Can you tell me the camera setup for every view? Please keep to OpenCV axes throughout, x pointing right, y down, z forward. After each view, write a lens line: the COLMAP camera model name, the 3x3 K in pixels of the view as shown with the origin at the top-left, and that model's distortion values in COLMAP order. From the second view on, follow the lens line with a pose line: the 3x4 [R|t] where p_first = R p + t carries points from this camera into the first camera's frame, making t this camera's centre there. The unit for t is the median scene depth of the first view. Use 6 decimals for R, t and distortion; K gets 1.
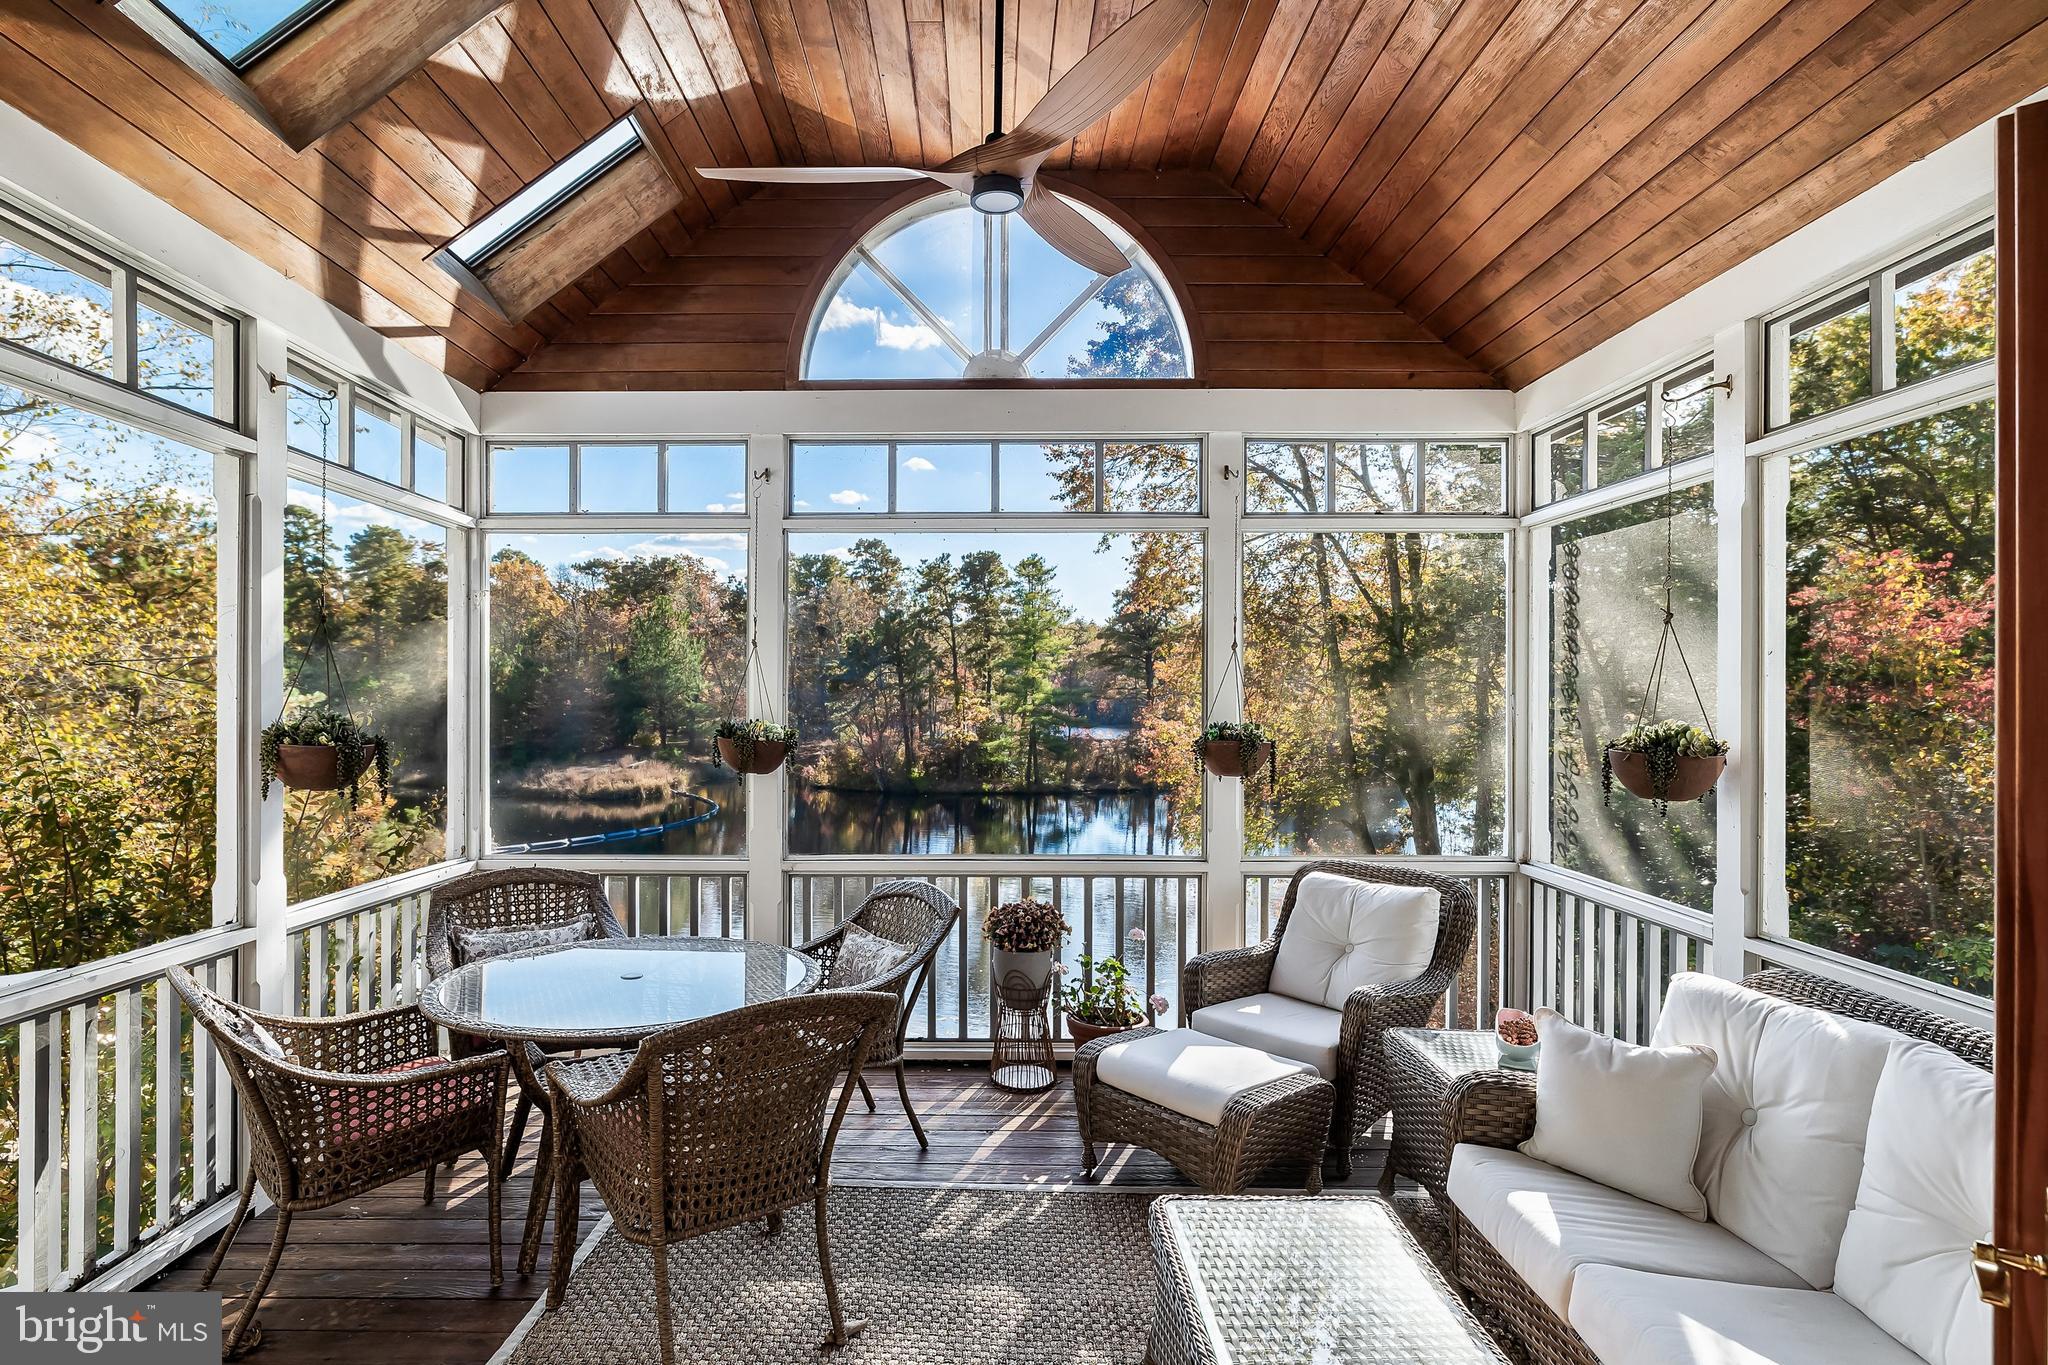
lens RADIAL K [[1107.3, 0, 1024.0], [0, 1107.3, 682.5], [0, 0, 1]] dist [0.000253, 0.000226]
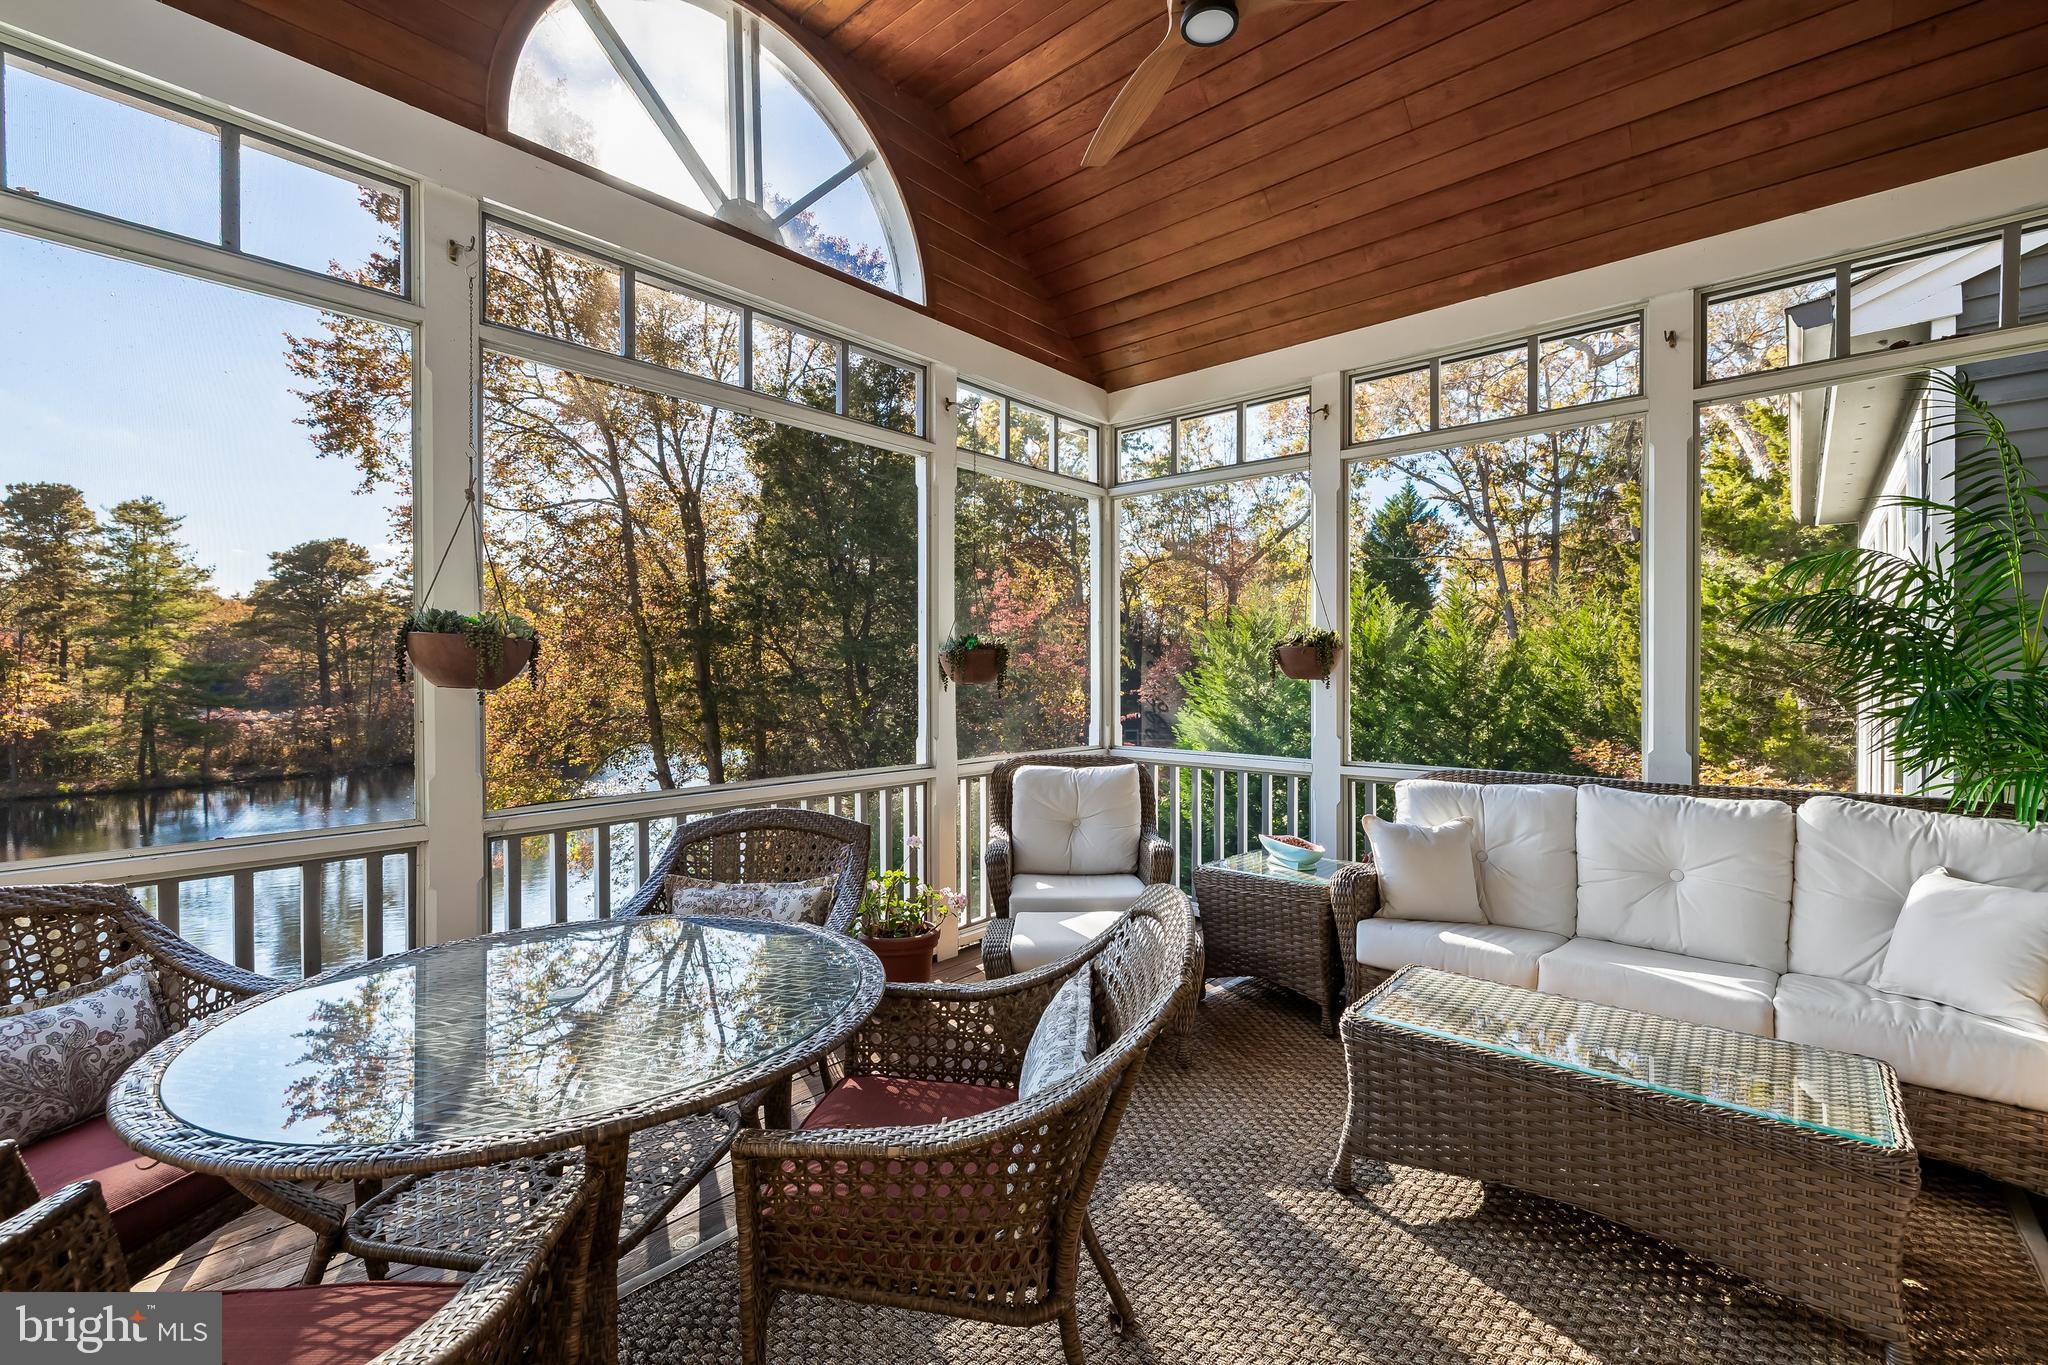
lens RADIAL K [[892.5, 0, 1024.0], [0, 892.5, 682.5], [0, 0, 1]] dist [0.006625, 0.000181]
pose [[0.640621, -0.008272, 0.767813, -0.086628], [0.000058, 0.999942, 0.010725, 0.014007], [-0.767858, -0.006826, 0.640584, 0.076914]]
